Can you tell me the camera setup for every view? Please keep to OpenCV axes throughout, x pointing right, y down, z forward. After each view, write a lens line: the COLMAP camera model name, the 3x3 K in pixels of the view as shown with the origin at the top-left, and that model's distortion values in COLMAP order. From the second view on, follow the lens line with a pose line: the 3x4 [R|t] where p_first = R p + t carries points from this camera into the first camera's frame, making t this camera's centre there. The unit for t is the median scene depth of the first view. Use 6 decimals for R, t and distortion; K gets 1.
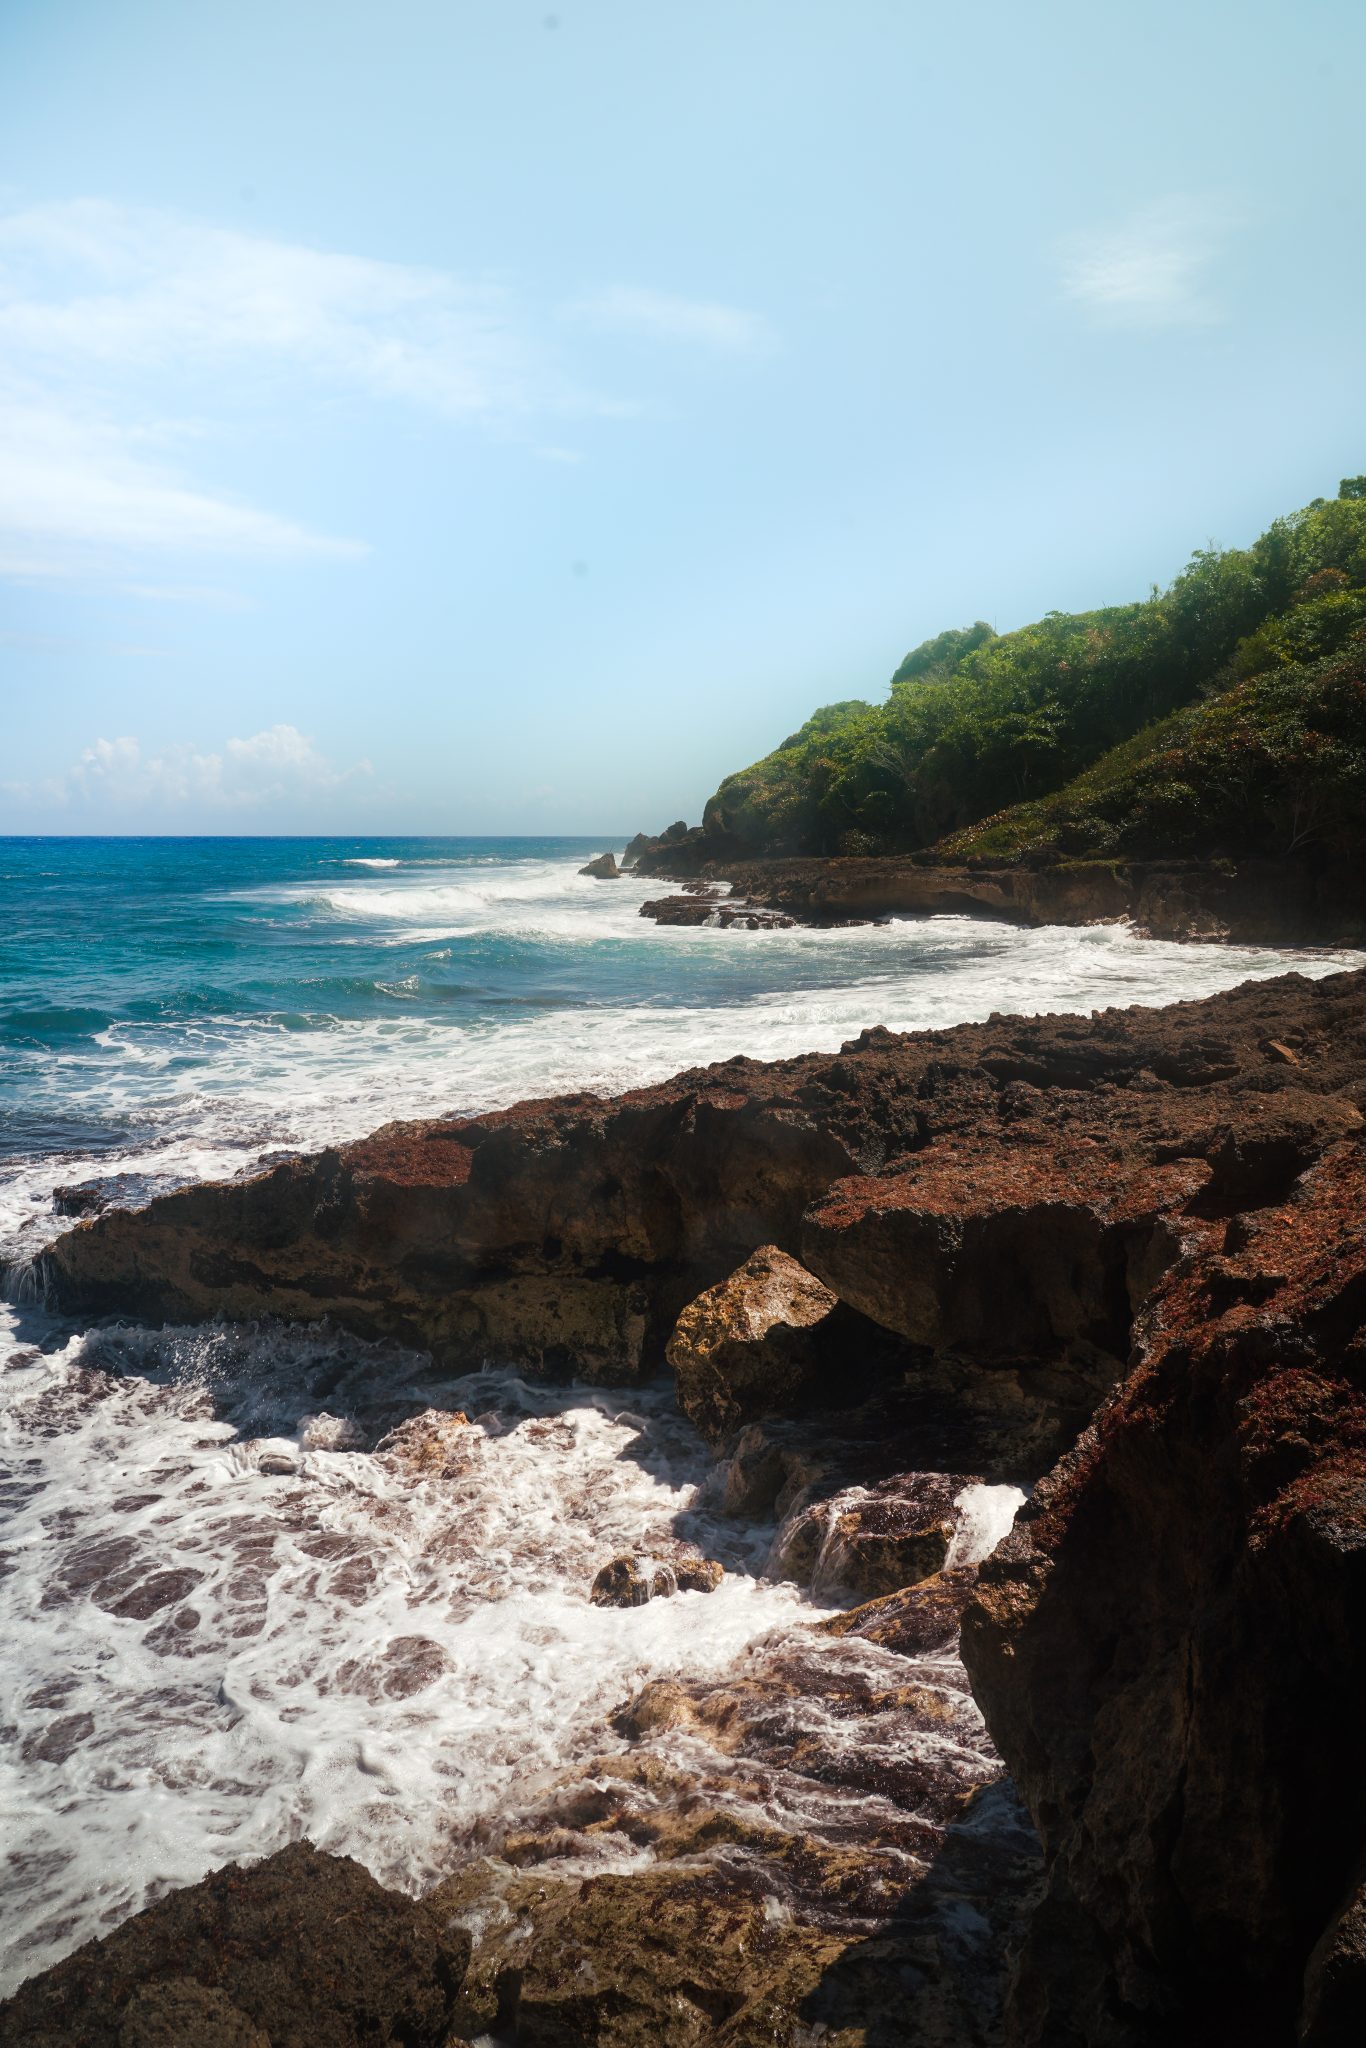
lens RADIAL K [[1434.5, 0, 683.0], [0, 1434.5, 1024.0], [0, 0, 1]] dist [-0.044897, -0.000896]
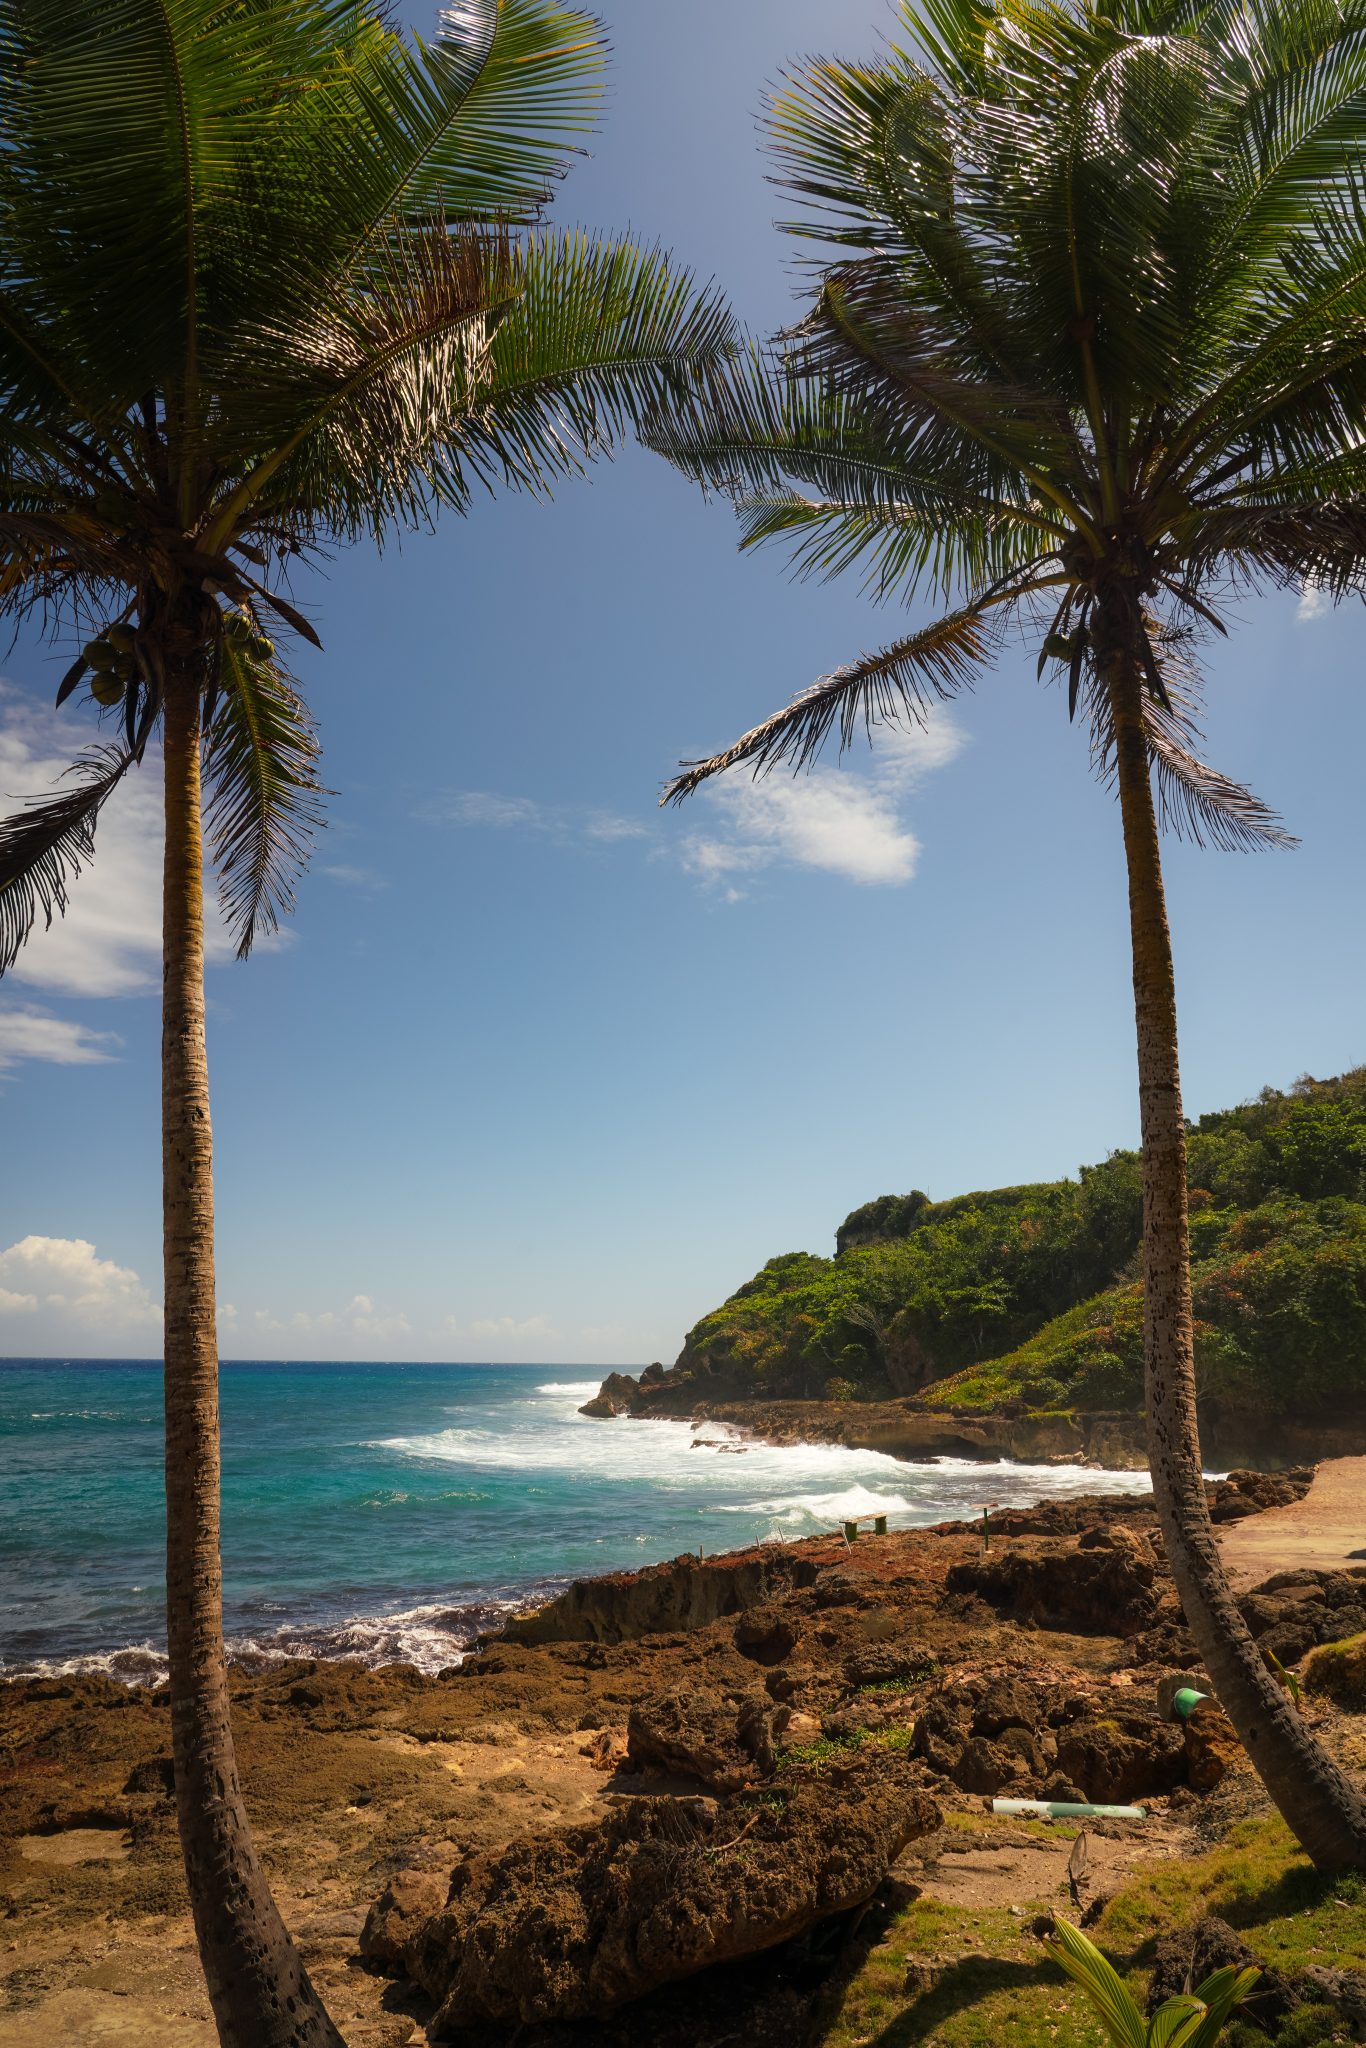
lens RADIAL K [[1434.5, 0, 683.0], [0, 1434.5, 1024.0], [0, 0, 1]] dist [-0.044897, -0.000896]
pose [[0.998155, 0.019726, 0.057422, -0.119819], [0.002017, 0.934453, -0.356080, 0.019398], [-0.060682, 0.355539, 0.932689, -0.302816]]
